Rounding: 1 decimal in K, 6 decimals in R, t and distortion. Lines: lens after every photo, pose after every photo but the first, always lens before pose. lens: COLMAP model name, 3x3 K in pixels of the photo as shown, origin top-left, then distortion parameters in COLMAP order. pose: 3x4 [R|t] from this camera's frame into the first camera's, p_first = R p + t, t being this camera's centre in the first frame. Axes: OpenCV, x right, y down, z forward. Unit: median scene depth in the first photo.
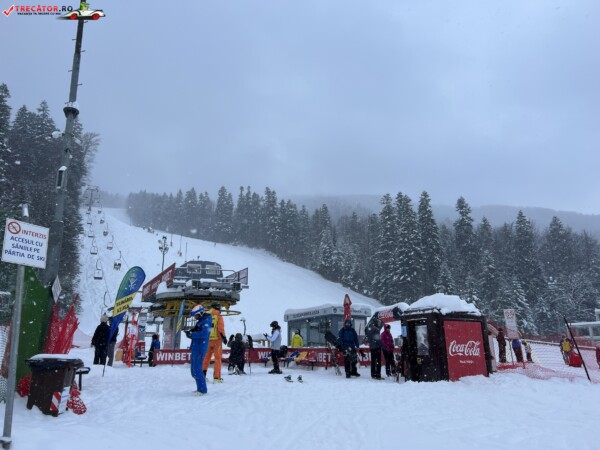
lens RADIAL K [[447.4, 0, 301.6], [0, 447.4, 224.7], [0, 0, 1]] dist [0.055807, -0.058081]
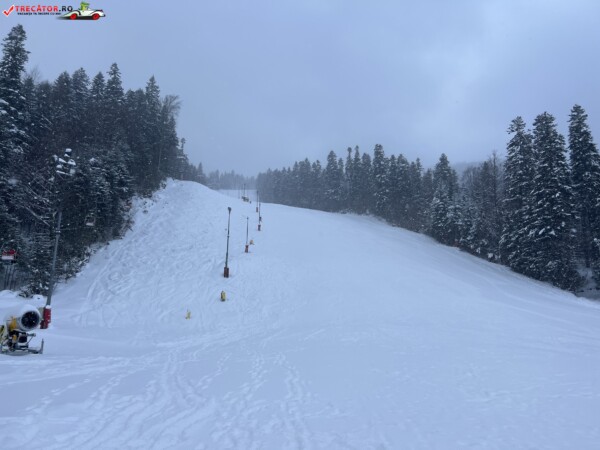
lens RADIAL K [[447.4, 0, 304.9], [0, 447.4, 220.0], [0, 0, 1]] dist [0.055807, -0.058081]
pose [[0.952258, -0.050842, -0.301032, 0.069654], [0.062097, 0.997679, 0.027933, 0.046101], [0.298913, -0.045293, 0.953205, 0.189499]]
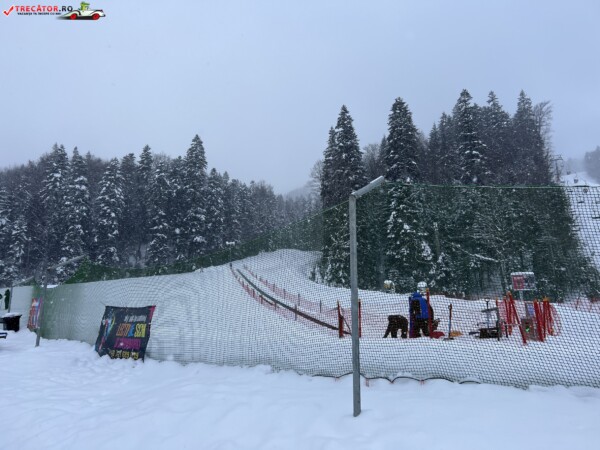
lens RADIAL K [[447.4, 0, 304.8], [0, 447.4, 219.1], [0, 0, 1]] dist [0.055807, -0.058081]
pose [[0.576792, -0.196329, -0.792948, -0.040036], [0.227090, 0.970965, -0.075219, -0.004794], [0.784692, -0.136684, 0.604629, -0.012050]]
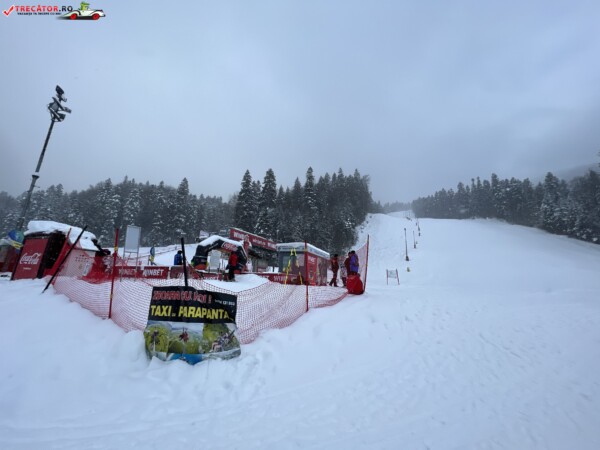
lens RADIAL K [[237.0, 0, 300.2], [0, 237.0, 227.2], [0, 0, 1]] dist [-0.002239, 0.000091]
pose [[0.641216, -0.146837, -0.753181, 0.105643], [0.166693, 0.984737, -0.050067, 0.026413], [0.749036, -0.093446, 0.655906, 0.086668]]
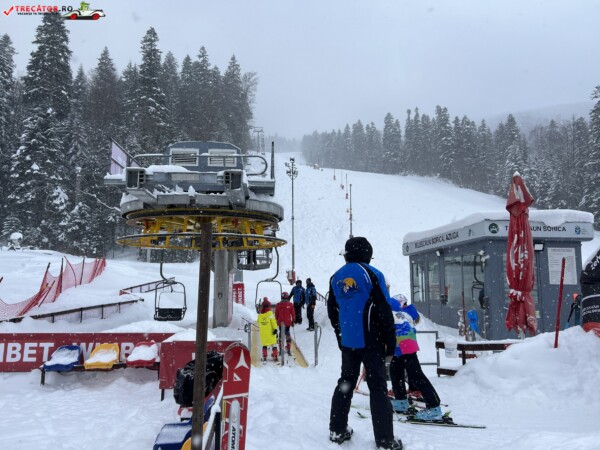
lens RADIAL K [[447.4, 0, 303.7], [0, 447.4, 227.0], [0, 0, 1]] dist [0.055807, -0.058081]
pose [[0.923463, -0.043295, -0.381237, 0.011042], [0.099282, 0.986737, 0.128429, 0.018074], [0.370620, -0.156449, 0.915513, 0.083689]]
